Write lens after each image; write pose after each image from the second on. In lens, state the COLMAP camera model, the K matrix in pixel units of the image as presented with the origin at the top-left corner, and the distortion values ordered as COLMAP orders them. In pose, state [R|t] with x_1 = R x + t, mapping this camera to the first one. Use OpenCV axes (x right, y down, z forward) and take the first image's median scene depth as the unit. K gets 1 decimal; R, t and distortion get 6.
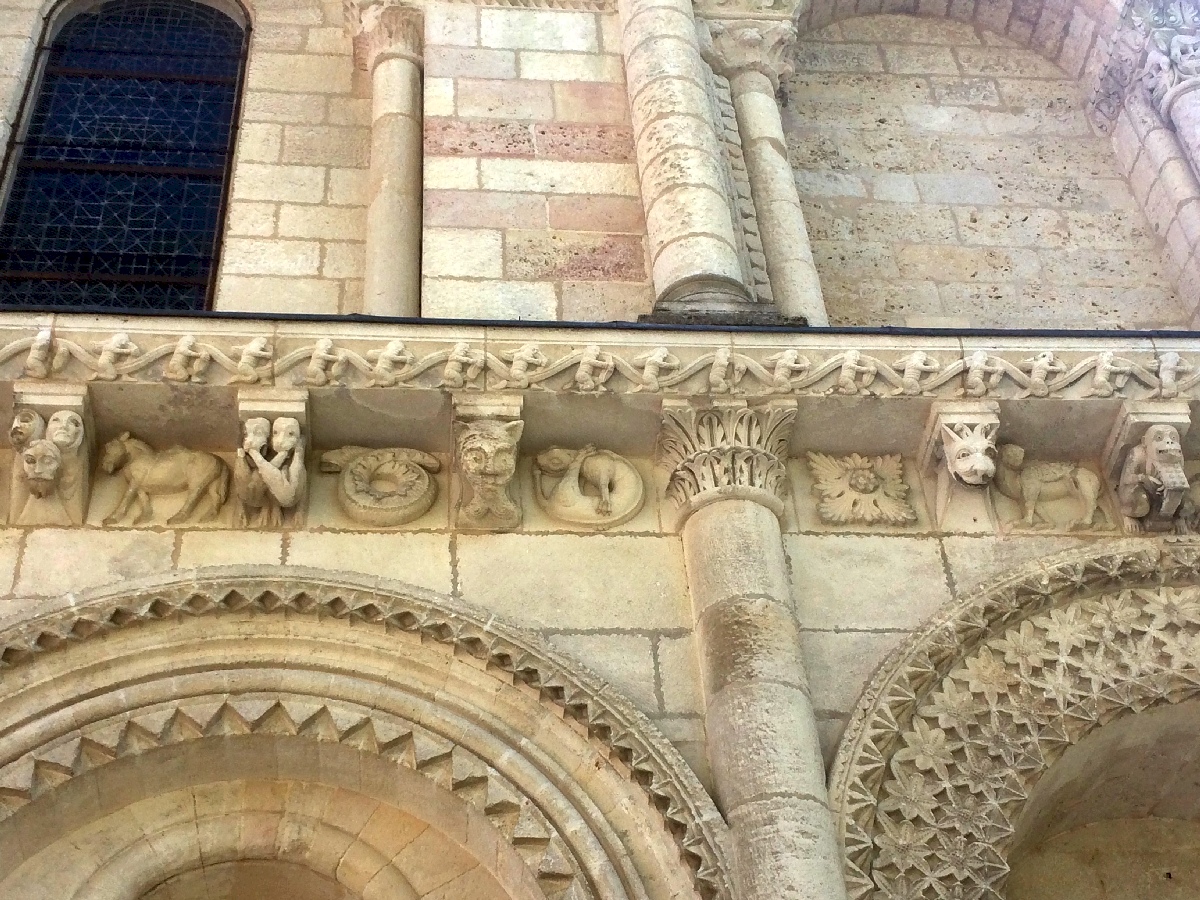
lens RADIAL K [[1665.7, 0, 600.0], [0, 1665.7, 450.0], [0, 0, 1]] dist [0.051259, -0.009402]
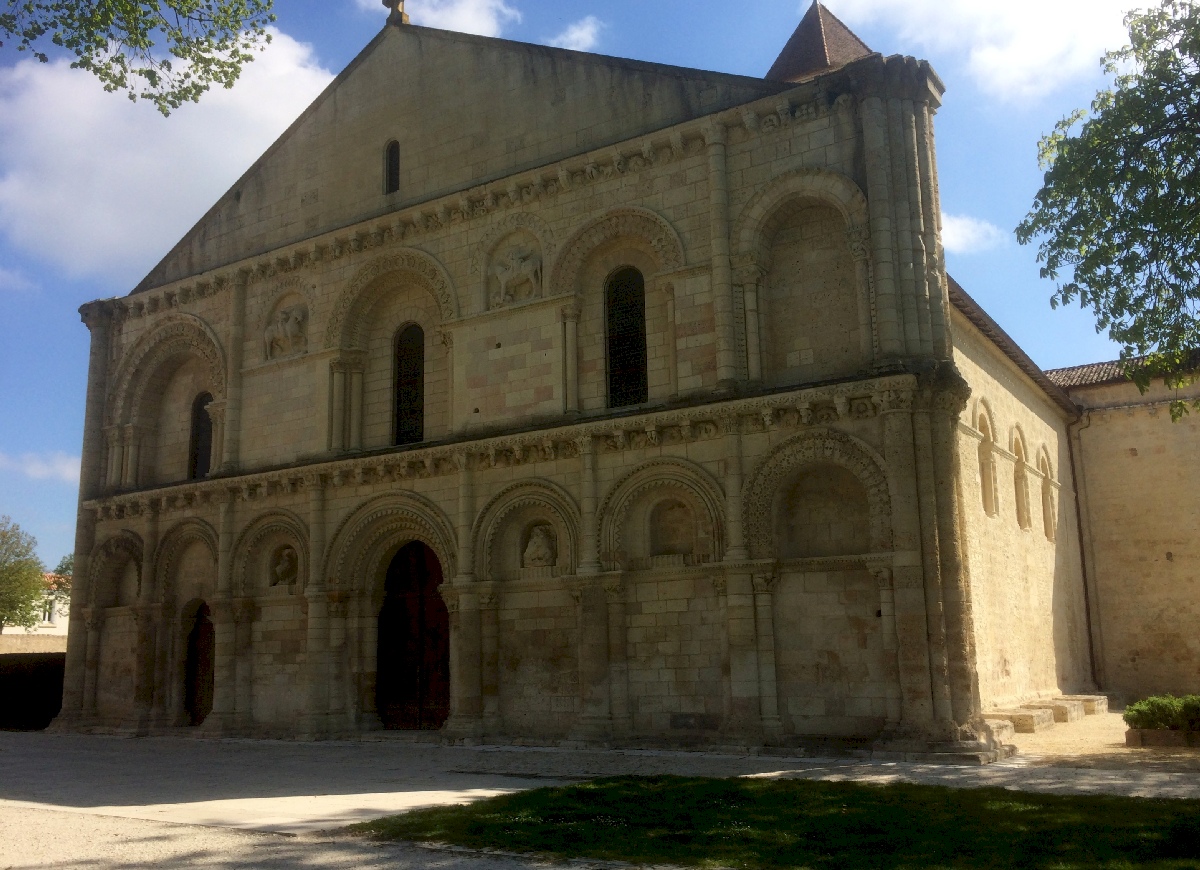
lens RADIAL K [[1066.3, 0, 619.8], [0, 1066.3, 440.3], [0, 0, 1]] dist [0.002863, 0.002893]
pose [[0.811610, -0.072333, -0.579704, 1.775396], [0.384761, 0.812876, 0.437254, -1.580896], [0.439600, -0.577927, 0.687569, -1.529968]]
